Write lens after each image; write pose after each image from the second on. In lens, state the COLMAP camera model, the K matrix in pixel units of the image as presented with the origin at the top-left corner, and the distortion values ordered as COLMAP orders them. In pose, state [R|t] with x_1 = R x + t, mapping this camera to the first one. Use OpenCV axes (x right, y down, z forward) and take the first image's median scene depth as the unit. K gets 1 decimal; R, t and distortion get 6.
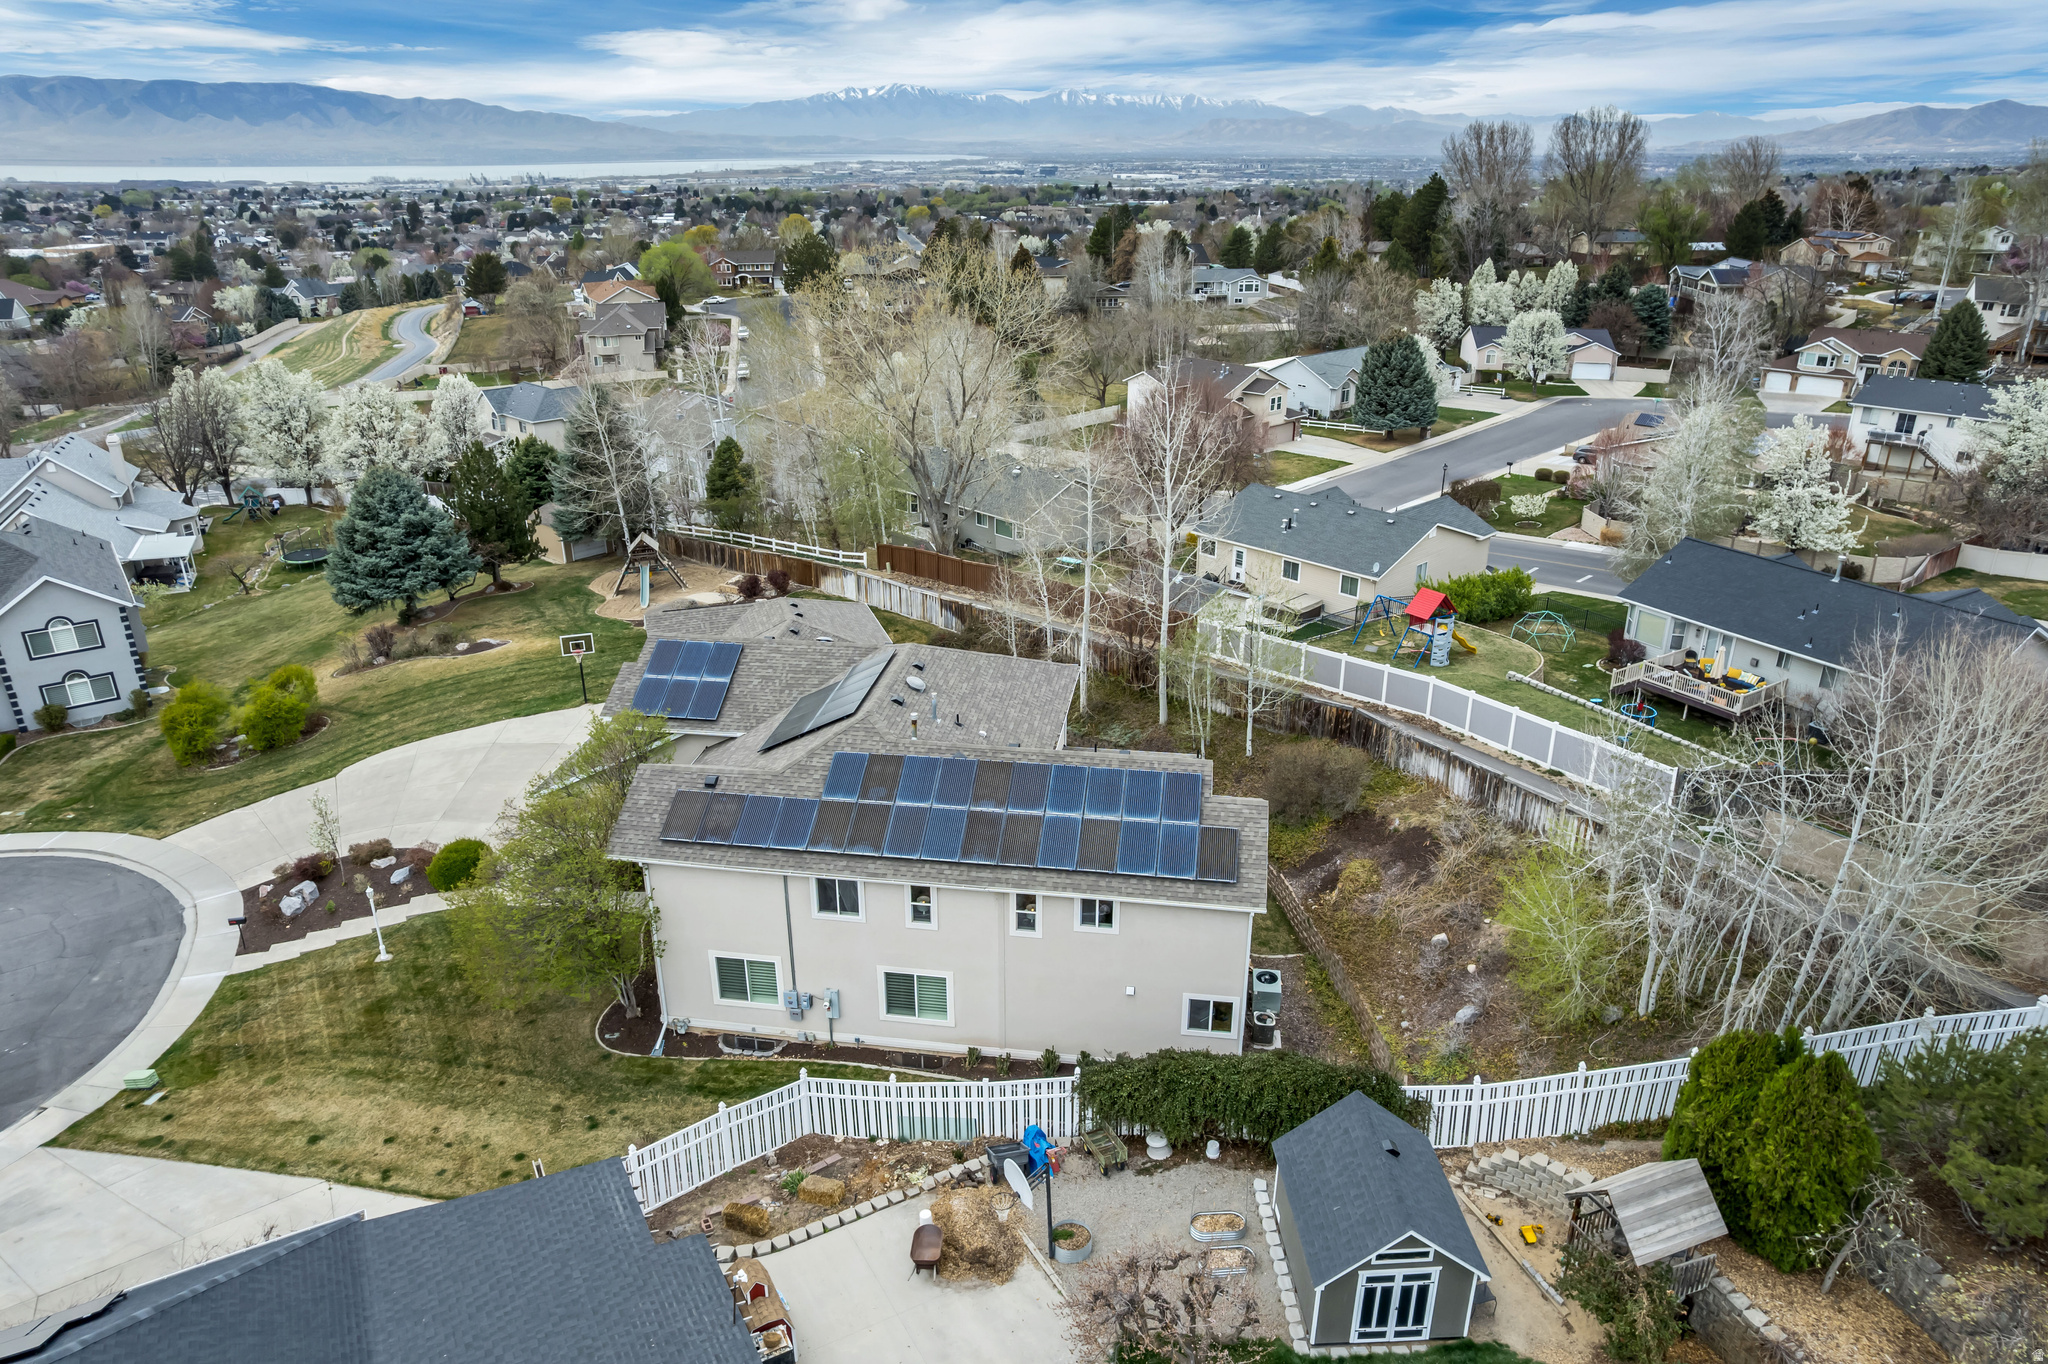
lens RADIAL K [[1318.6, 0, 1034.7], [0, 1318.6, 672.1], [0, 0, 1]] dist [-0.084380, 0.077569]
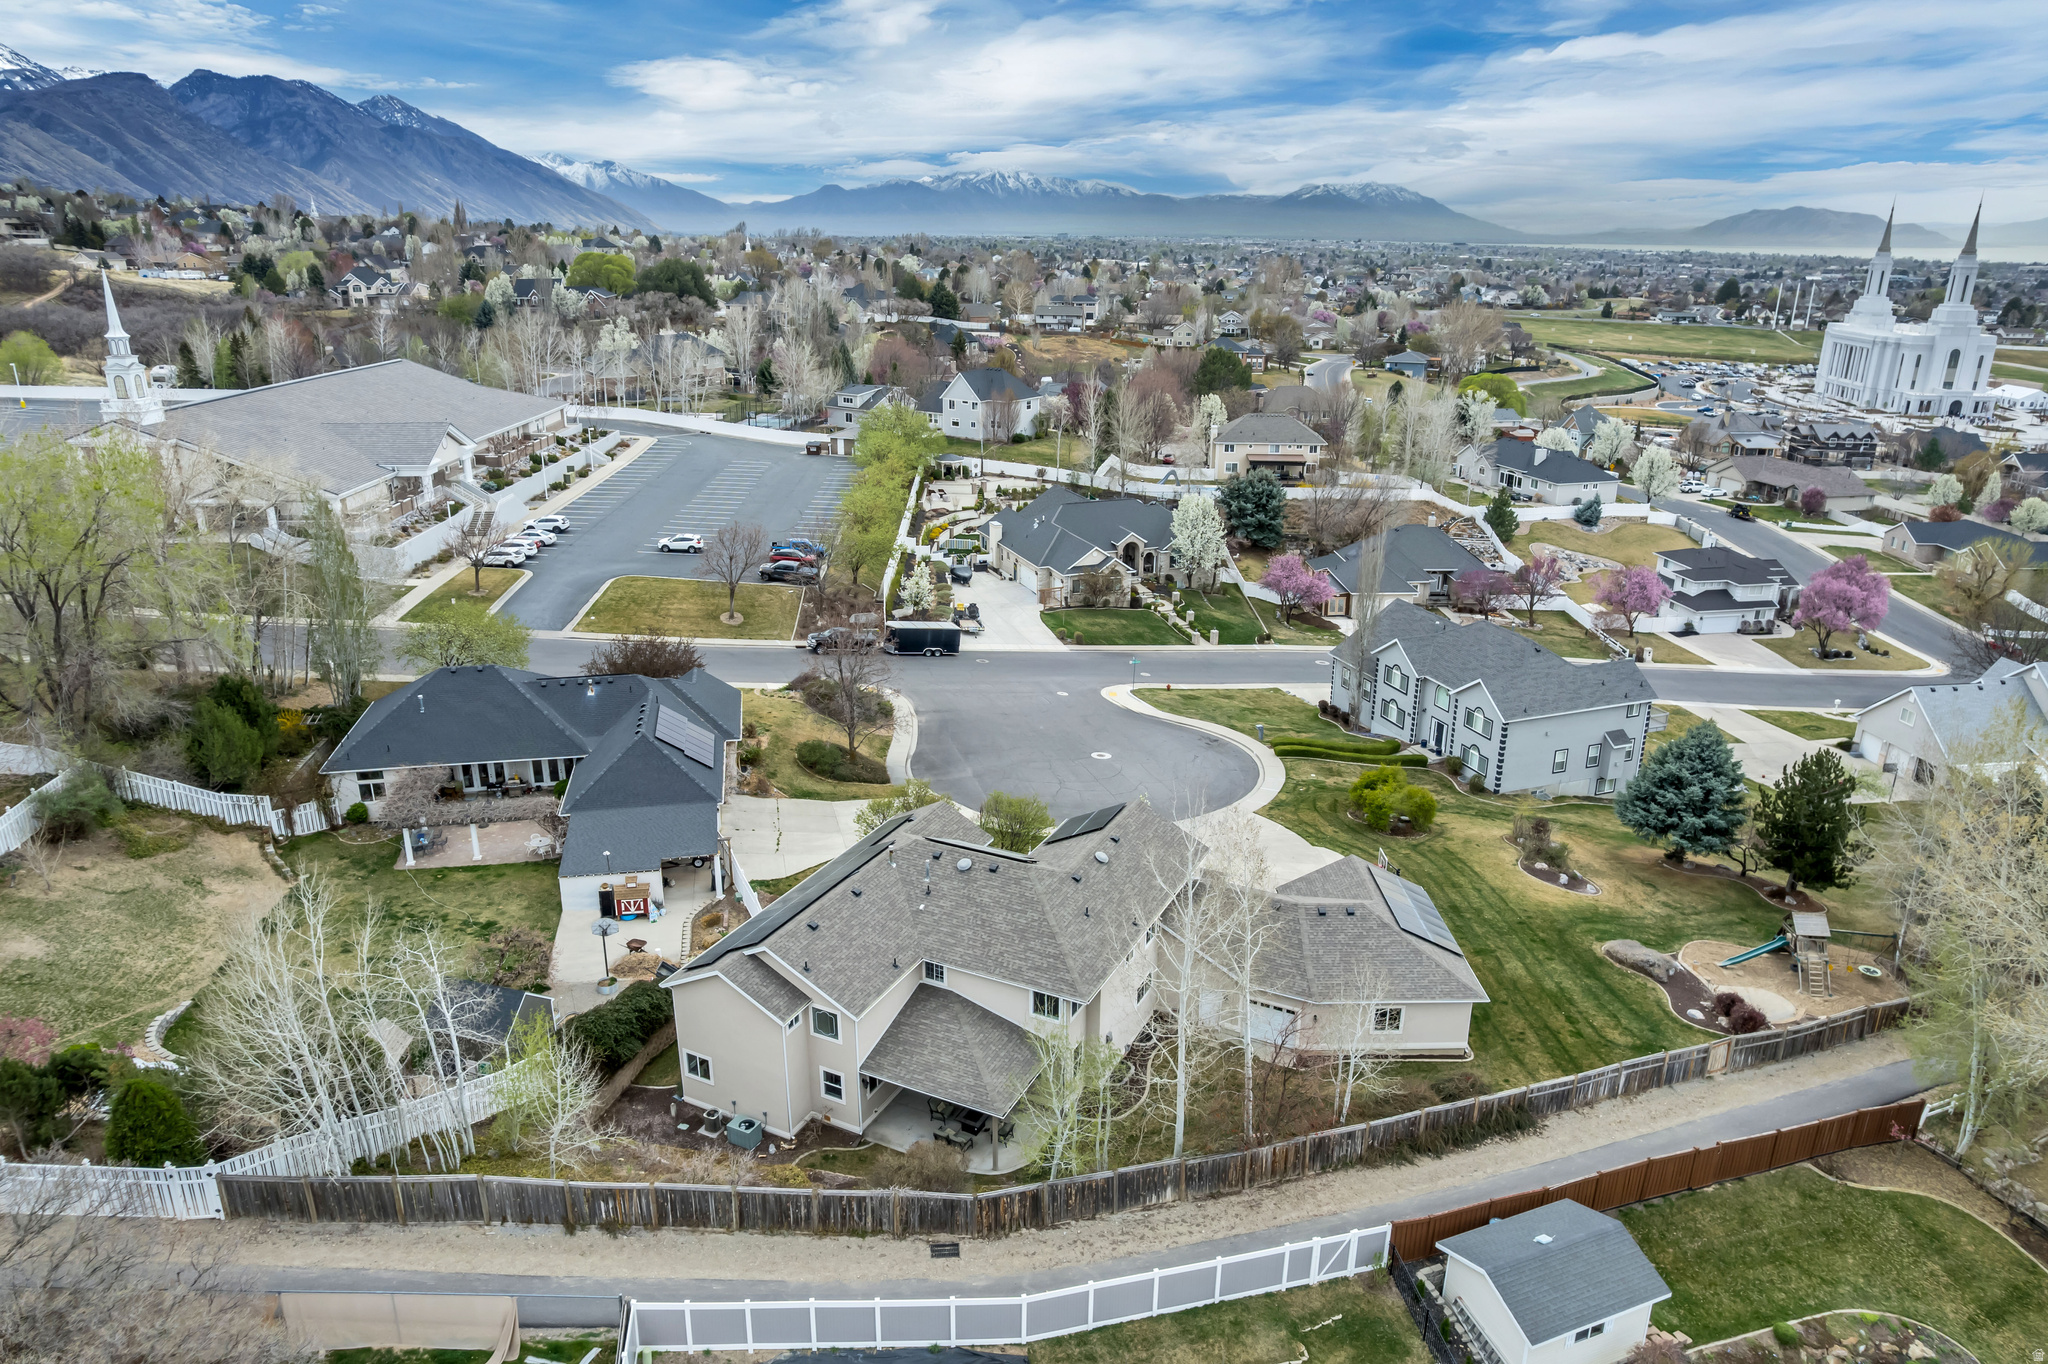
lens RADIAL K [[1318.6, 0, 1034.7], [0, 1318.6, 672.1], [0, 0, 1]] dist [-0.084380, 0.077569]
pose [[-0.309762, 0.304059, -0.900886, 0.674665], [-0.362662, 0.838077, 0.407559, -0.473920], [0.878933, 0.452963, -0.149334, 0.737074]]
